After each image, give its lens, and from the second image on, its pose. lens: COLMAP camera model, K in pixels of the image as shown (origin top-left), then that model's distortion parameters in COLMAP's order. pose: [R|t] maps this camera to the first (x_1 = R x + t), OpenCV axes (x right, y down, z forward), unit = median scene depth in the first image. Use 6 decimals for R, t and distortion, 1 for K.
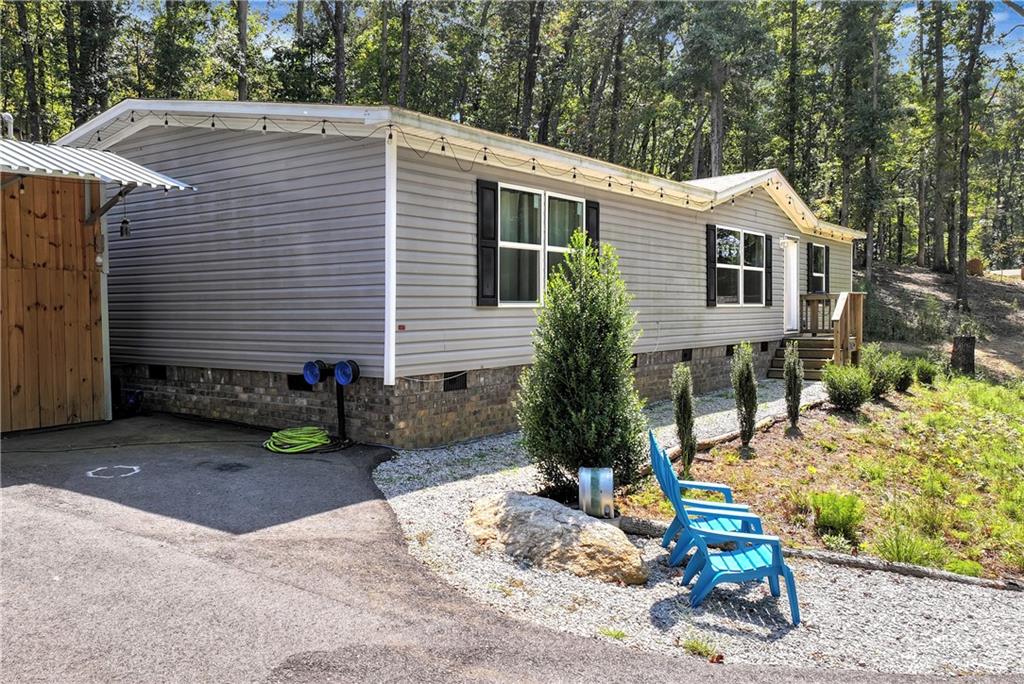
lens RADIAL K [[863.0, 0, 459.6], [0, 863.0, 335.7], [0, 0, 1]] dist [0.007073, -0.022390]
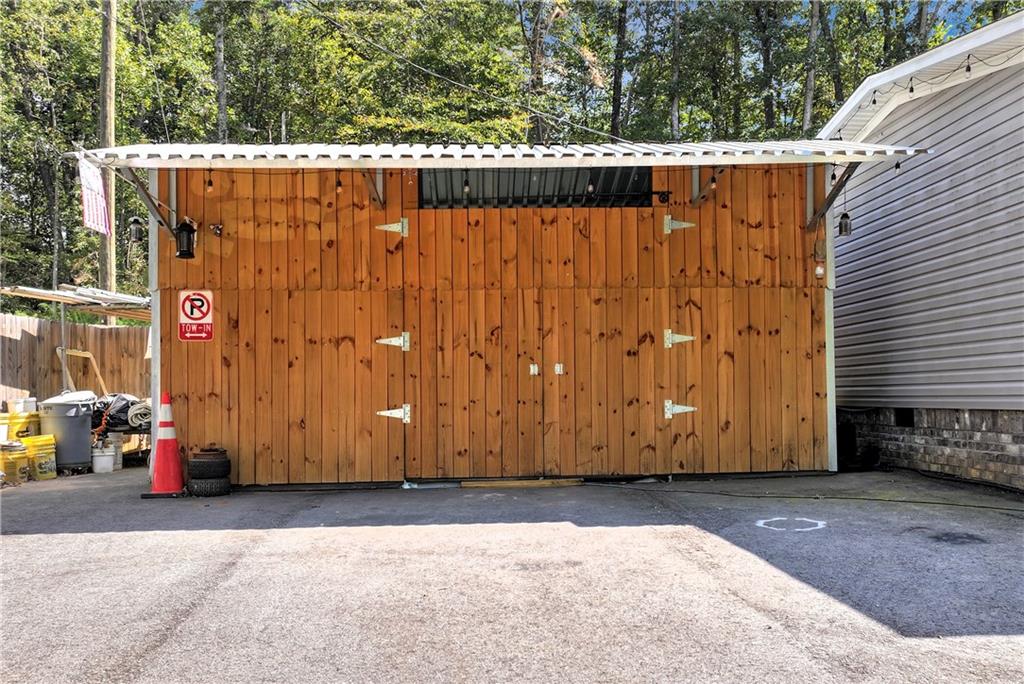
lens RADIAL K [[863.0, 0, 530.7], [0, 863.0, 399.9], [0, 0, 1]] dist [0.007073, -0.022390]
pose [[0.672713, 0.003781, -0.739894, 0.001734], [-0.022504, 0.999629, -0.015353, 0.051475], [0.739561, 0.026979, 0.672548, 0.251373]]
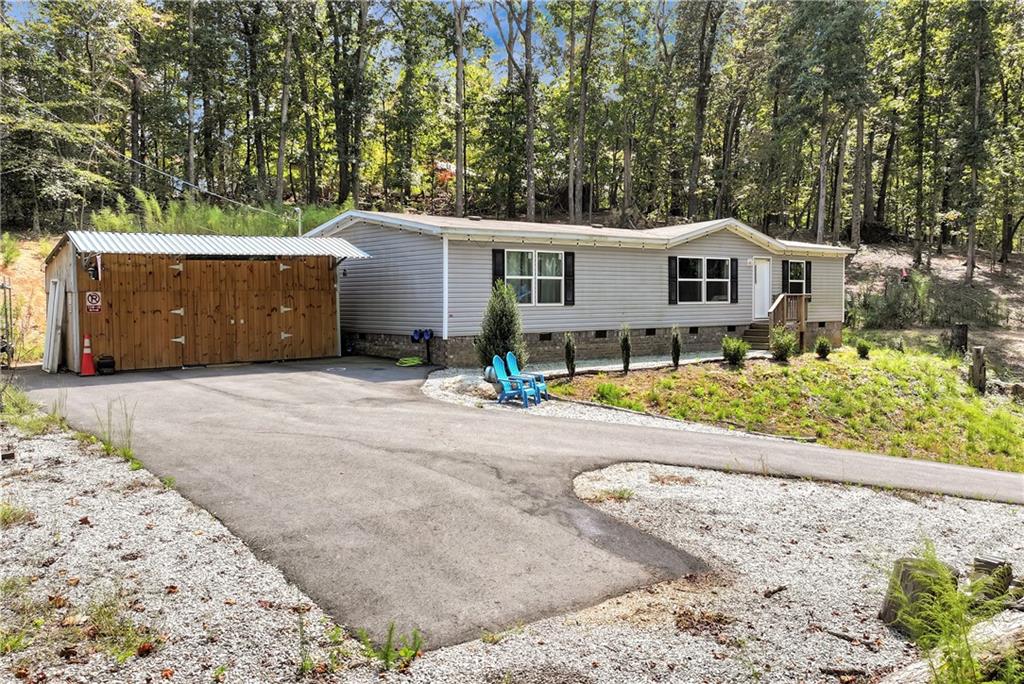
lens RADIAL K [[863.0, 0, 507.7], [0, 863.0, 344.2], [0, 0, 1]] dist [0.007073, -0.022390]
pose [[0.972322, 0.011700, -0.233353, 0.566121], [-0.006084, 0.999675, 0.024774, 0.008224], [0.233566, -0.022668, 0.972077, -1.129099]]
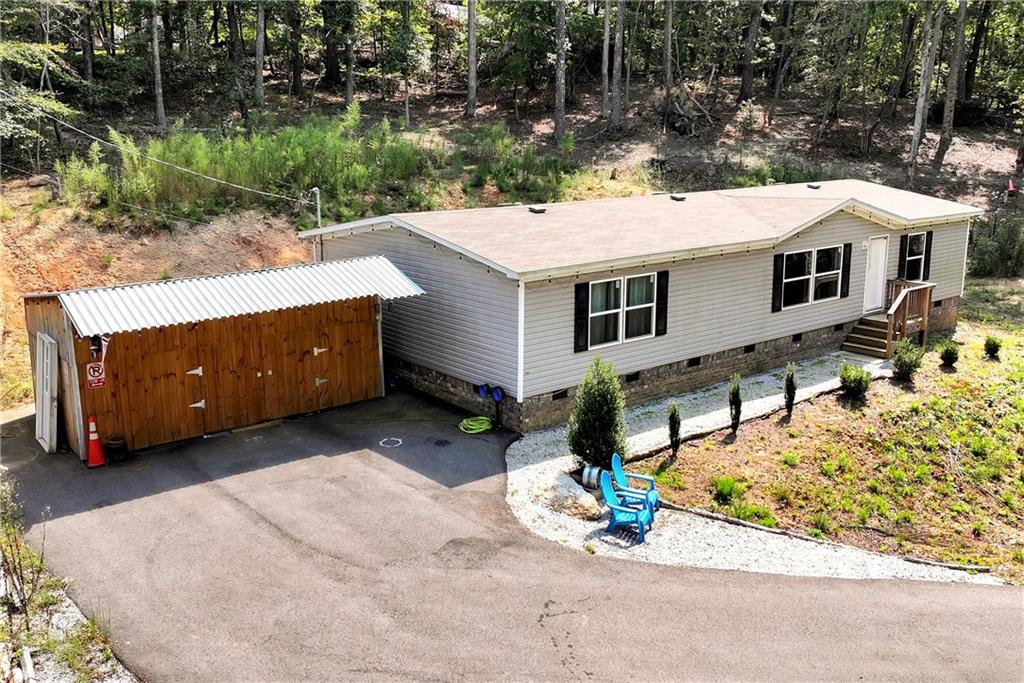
lens RADIAL K [[965.1, 0, 487.1], [0, 965.1, 345.4], [0, 0, 1]] dist [0.002230, 0.000000]
pose [[0.970487, 0.051829, -0.235516, 0.313853], [-0.003325, 0.979415, 0.201831, -0.450551], [0.241129, -0.195091, 0.950682, -0.955325]]
